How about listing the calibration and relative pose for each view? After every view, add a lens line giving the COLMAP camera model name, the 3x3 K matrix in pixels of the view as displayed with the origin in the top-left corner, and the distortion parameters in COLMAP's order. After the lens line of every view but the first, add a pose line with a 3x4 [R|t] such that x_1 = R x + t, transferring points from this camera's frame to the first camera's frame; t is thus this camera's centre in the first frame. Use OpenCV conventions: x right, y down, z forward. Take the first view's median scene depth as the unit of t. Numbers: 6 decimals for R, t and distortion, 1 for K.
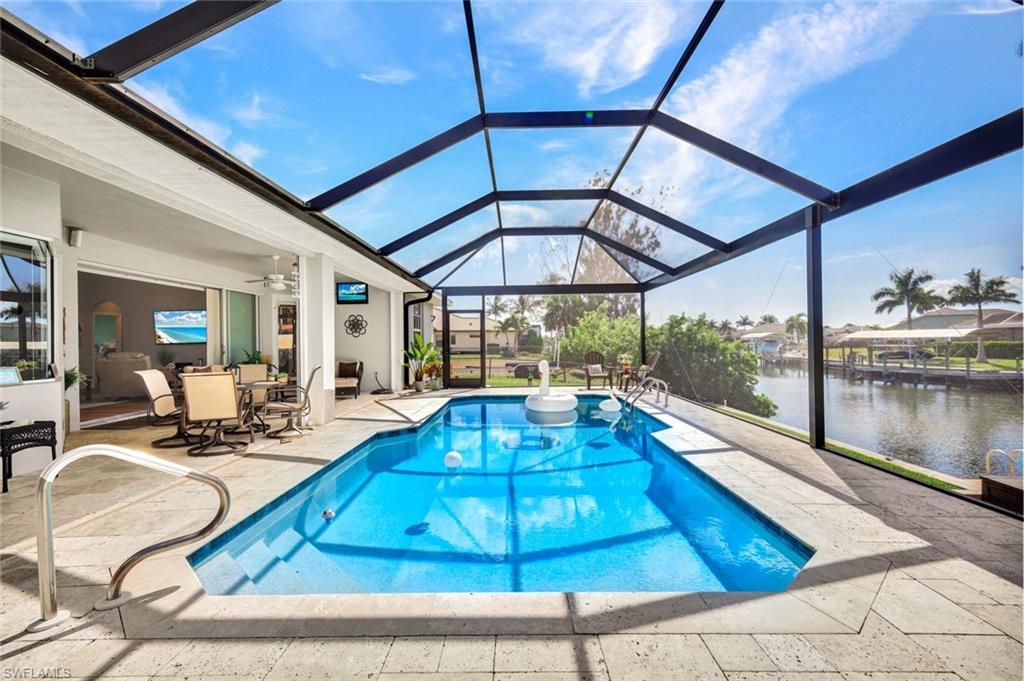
lens RADIAL K [[447.9, 0, 512.0], [0, 447.9, 340.5], [0, 0, 1]] dist [0.005418, 0.000109]
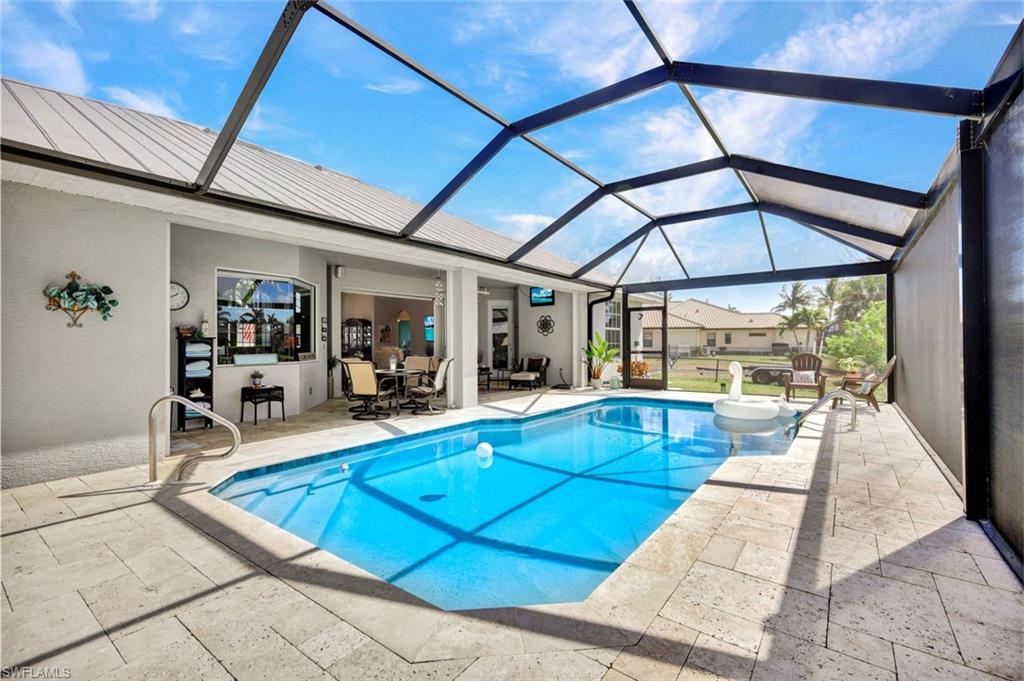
lens RADIAL K [[447.5, 0, 509.5], [0, 447.5, 341.0], [0, 0, 1]] dist [0.008315, -0.000063]
pose [[0.804220, 0.005828, -0.594303, 0.419619], [-0.003320, 0.999980, 0.005313, -0.001059], [0.594322, -0.002300, 0.804224, 0.111923]]
